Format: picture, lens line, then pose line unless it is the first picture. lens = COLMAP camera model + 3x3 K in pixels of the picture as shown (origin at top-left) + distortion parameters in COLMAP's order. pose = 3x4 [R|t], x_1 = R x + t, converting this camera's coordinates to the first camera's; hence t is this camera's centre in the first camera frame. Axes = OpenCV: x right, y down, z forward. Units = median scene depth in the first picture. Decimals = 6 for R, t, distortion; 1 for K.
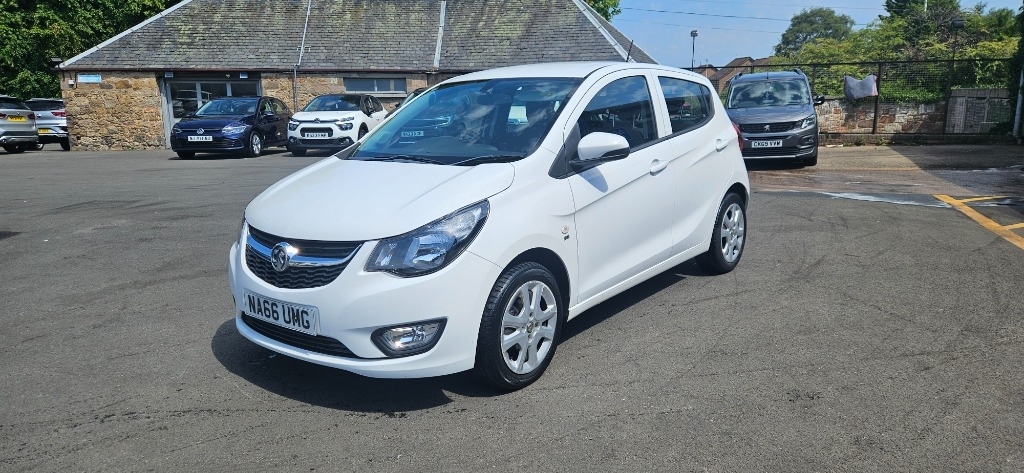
lens RADIAL K [[687.1, 0, 515.7], [0, 687.1, 236.6], [0, 0, 1]] dist [0.059361, -0.039234]
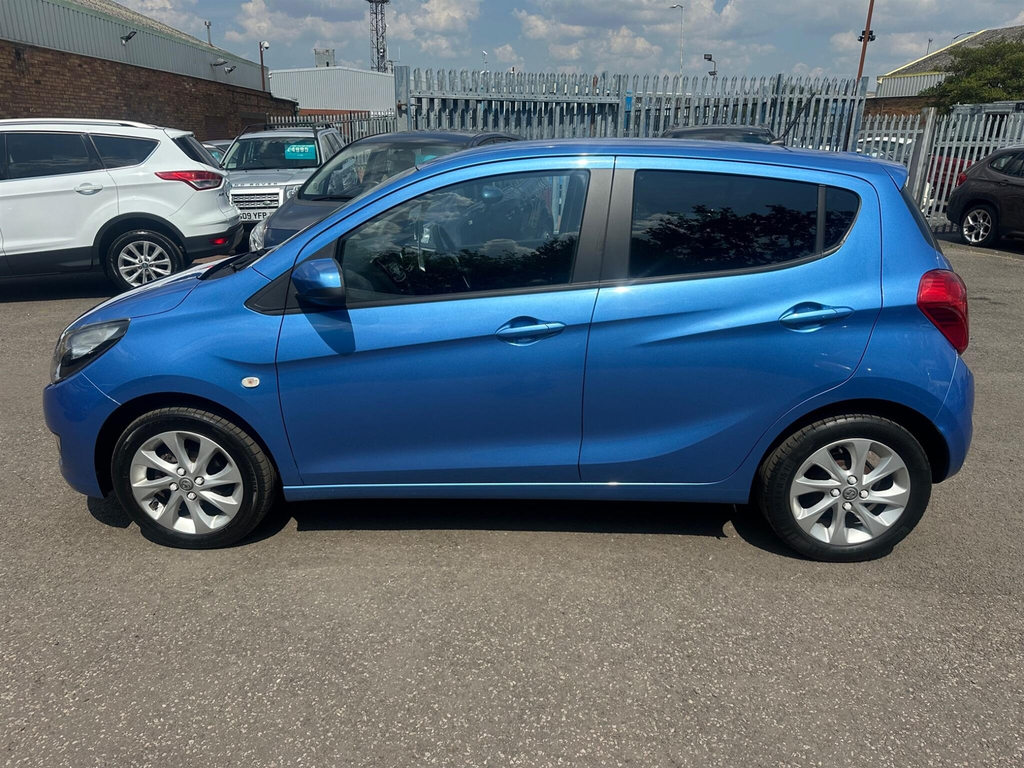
lens RADIAL K [[729.3, 0, 512.3], [0, 729.3, 393.2], [0, 0, 1]] dist [0.018083, -0.023457]
pose [[0.589463, 0.291657, -0.753306, 0.177058], [-0.182797, 0.956516, 0.227294, -0.048740], [0.786841, 0.003721, 0.617145, 0.156004]]
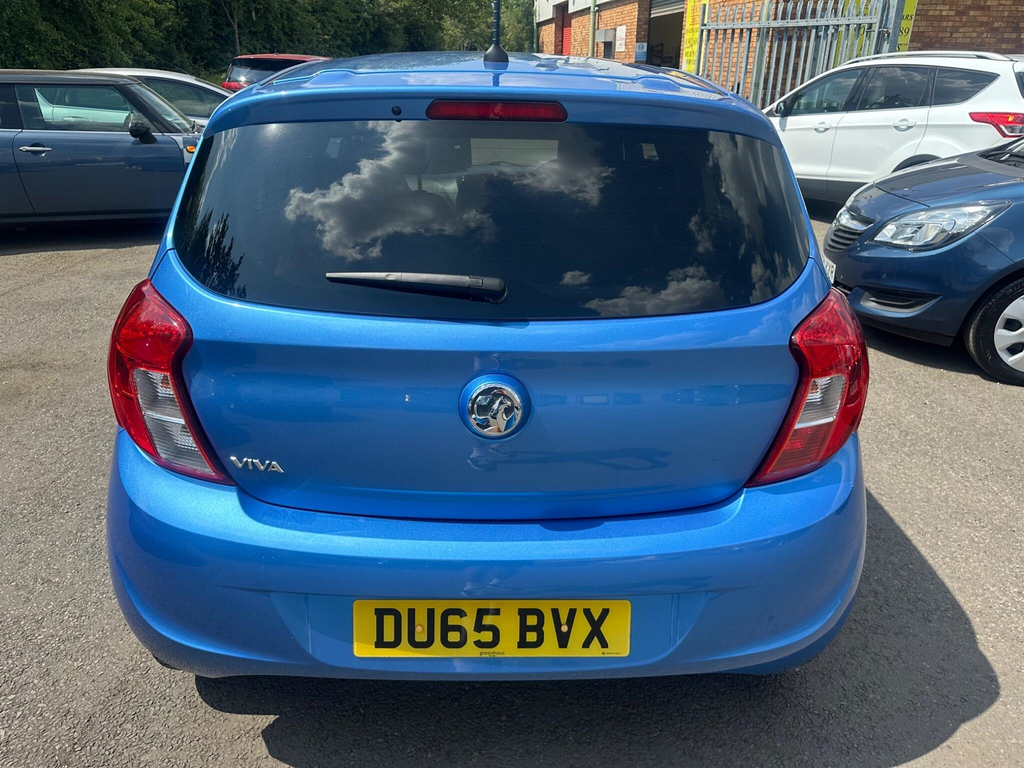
lens RADIAL K [[729.3, 0, 505.4], [0, 729.3, 377.2], [0, 0, 1]] dist [0.018083, -0.023457]
pose [[-0.774951, 0.261123, -0.575557, 0.122864], [-0.116841, 0.835773, 0.536499, -0.099405], [0.621127, 0.483009, -0.617174, 0.420719]]
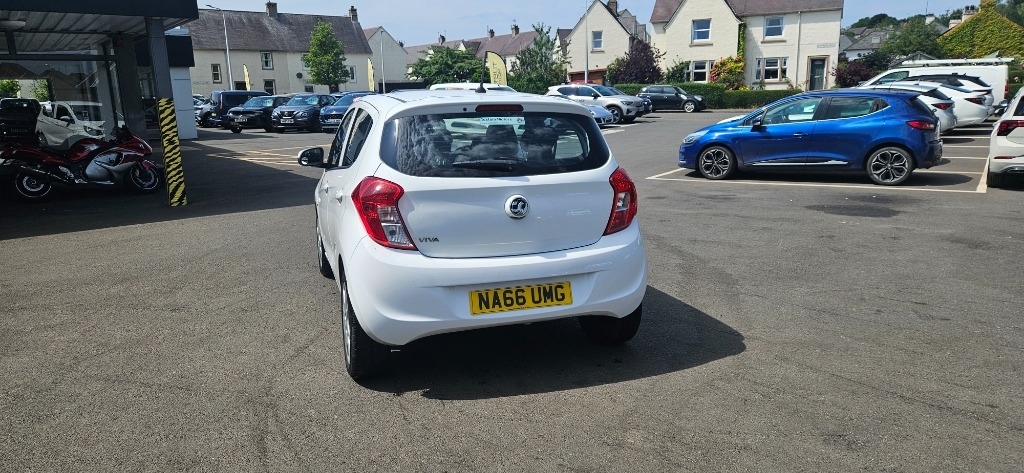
lens RADIAL K [[687.1, 0, 505.6], [0, 687.1, 236.6], [0, 0, 1]] dist [0.059361, -0.039234]
pose [[-0.547358, 0.185926, -0.815984, 0.258817], [-0.138343, 0.941495, 0.307324, -0.109375], [0.825385, 0.281102, -0.489613, 0.476523]]
